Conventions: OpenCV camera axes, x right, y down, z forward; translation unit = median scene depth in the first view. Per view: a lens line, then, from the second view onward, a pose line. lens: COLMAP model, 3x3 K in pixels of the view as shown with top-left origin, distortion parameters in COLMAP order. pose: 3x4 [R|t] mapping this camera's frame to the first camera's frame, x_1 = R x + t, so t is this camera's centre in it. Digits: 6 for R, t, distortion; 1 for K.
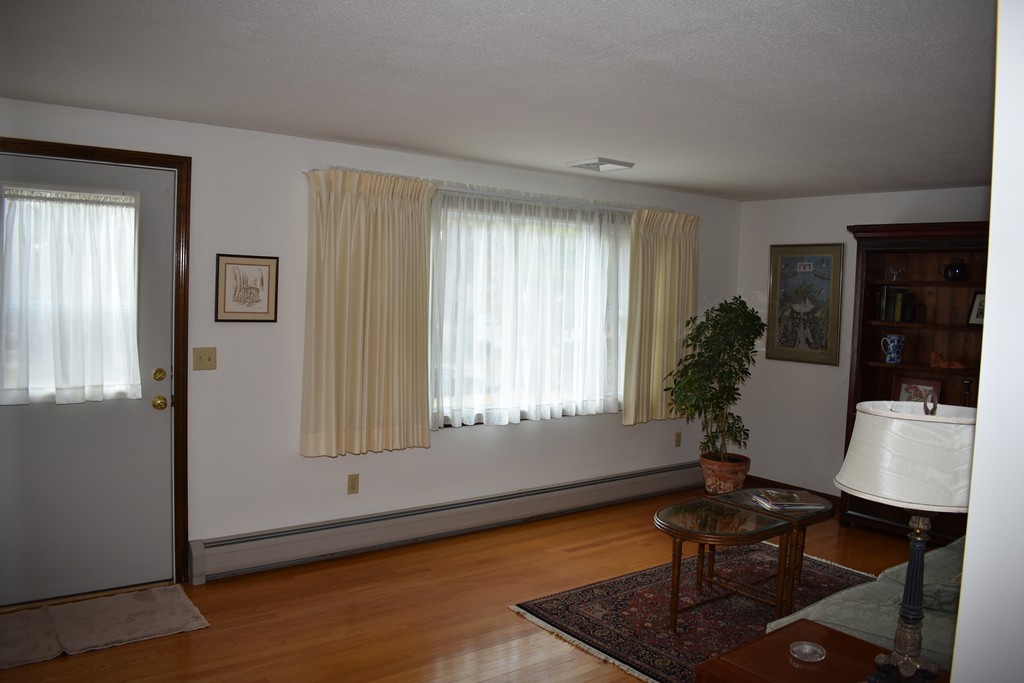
lens RADIAL K [[803.0, 0, 513.5], [0, 803.0, 341.7], [0, 0, 1]] dist [-0.093265, 0.014544]
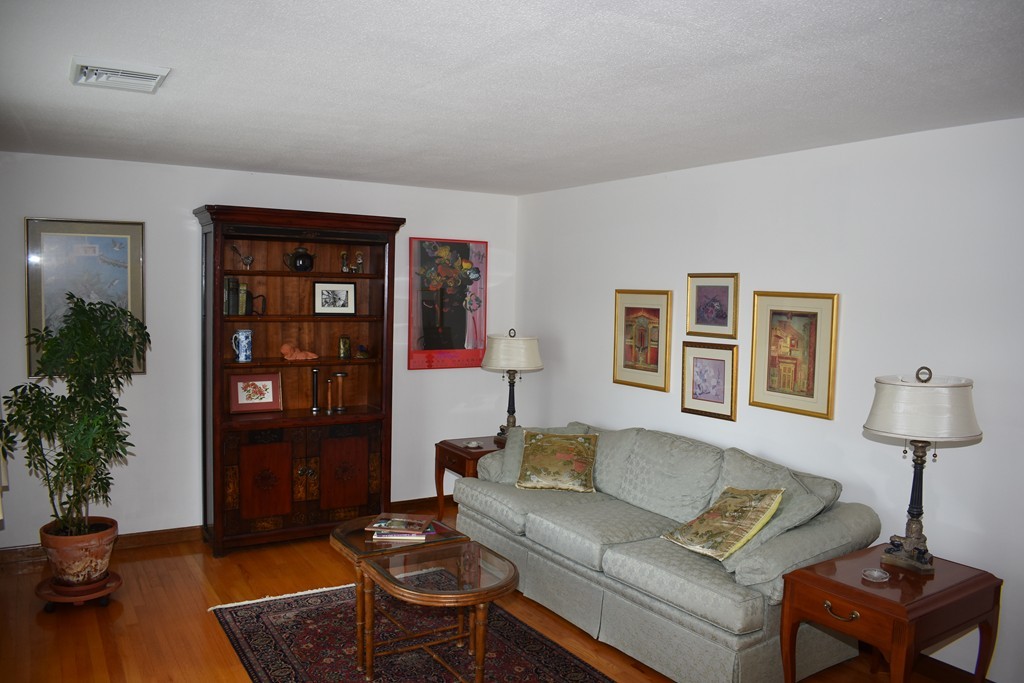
lens RADIAL K [[803.0, 0, 513.8], [0, 803.0, 339.2], [0, 0, 1]] dist [-0.093265, 0.014544]
pose [[0.085110, -0.093827, 0.991944, -0.396332], [0.048674, 0.994759, 0.089917, -0.065583], [-0.995182, 0.040629, 0.089231, 0.609754]]
